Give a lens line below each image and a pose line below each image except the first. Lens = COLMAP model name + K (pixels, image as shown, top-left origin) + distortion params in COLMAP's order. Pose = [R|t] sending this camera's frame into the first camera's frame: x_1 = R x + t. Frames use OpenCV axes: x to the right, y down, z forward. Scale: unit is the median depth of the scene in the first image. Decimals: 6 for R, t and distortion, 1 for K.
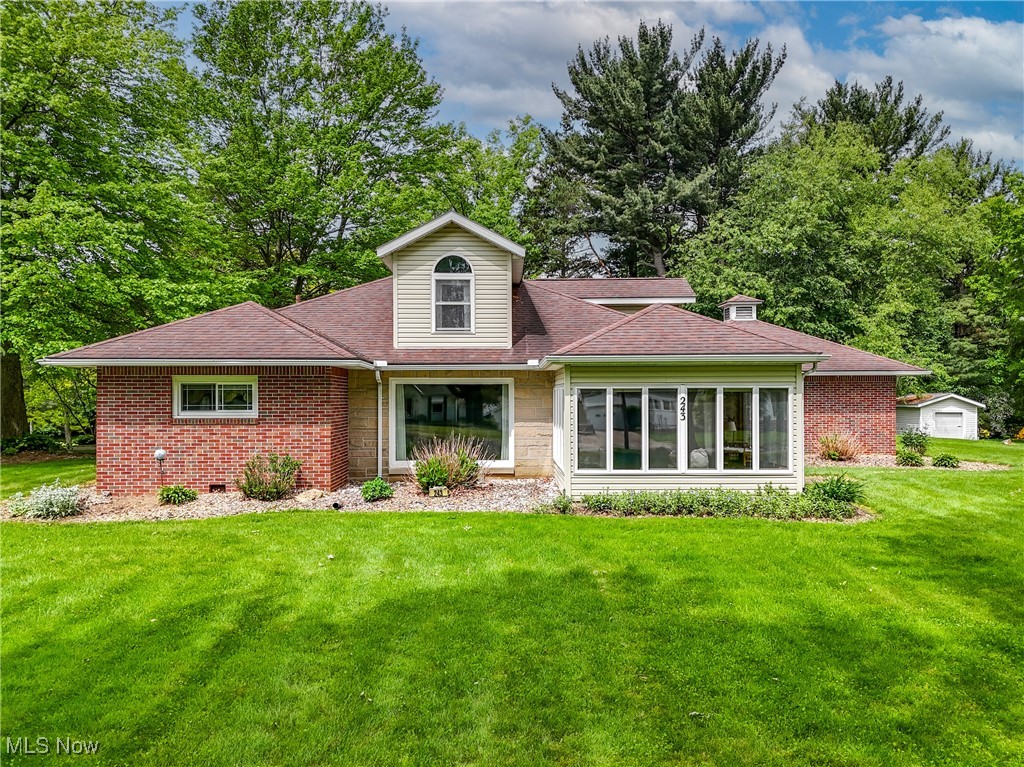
lens RADIAL K [[779.1, 0, 512.2], [0, 779.1, 396.6], [0, 0, 1]] dist [0.071334, -0.009716]
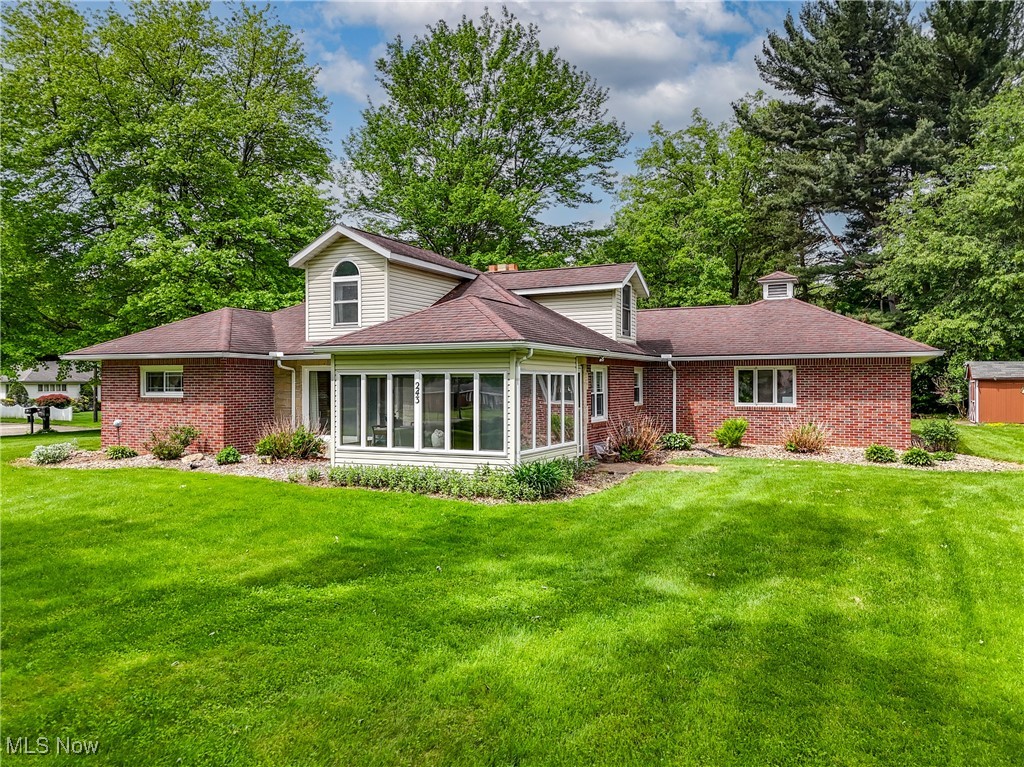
lens RADIAL K [[748.5, 0, 512.0], [0, 748.5, 383.5], [0, 0, 1]] dist [0.085477, -0.072898]
pose [[0.895310, 0.001871, -0.445440, 0.727321], [-0.000358, 0.999994, 0.003482, -0.000937], [0.445444, -0.002958, 0.895305, 0.106838]]
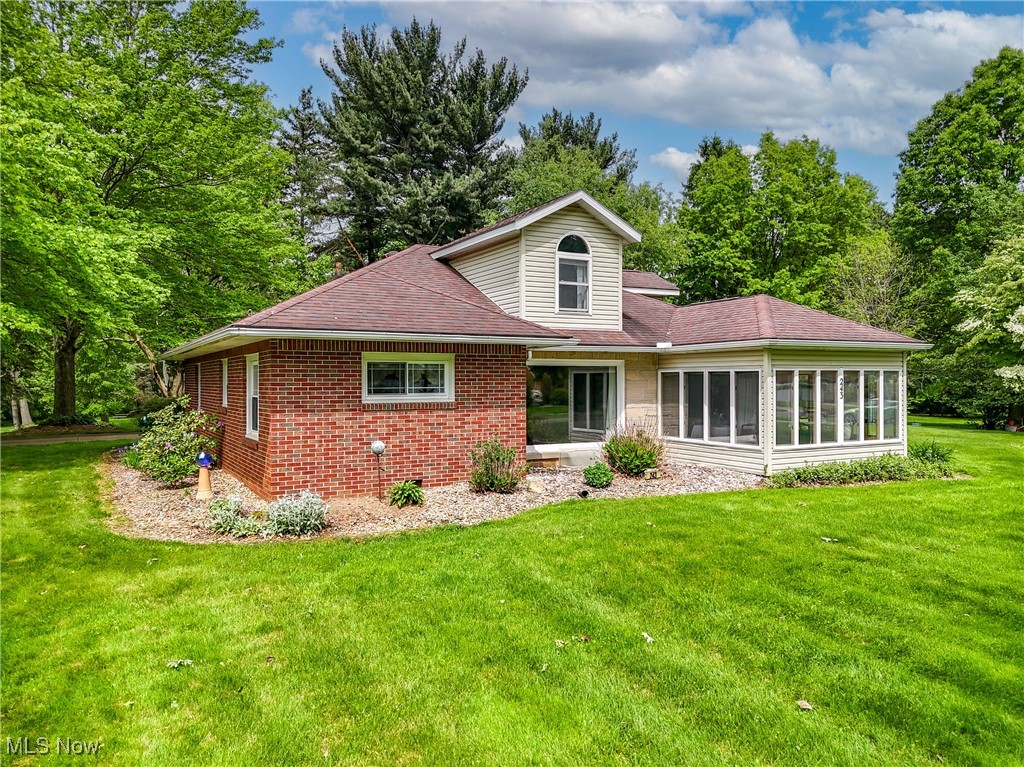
lens RADIAL K [[748.5, 0, 512.0], [0, 748.5, 383.5], [0, 0, 1]] dist [0.085477, -0.072898]
pose [[0.881793, -0.001694, 0.471634, -0.658619], [0.001029, 0.999998, 0.001667, 0.005215], [-0.471635, -0.000985, 0.881793, 0.225392]]
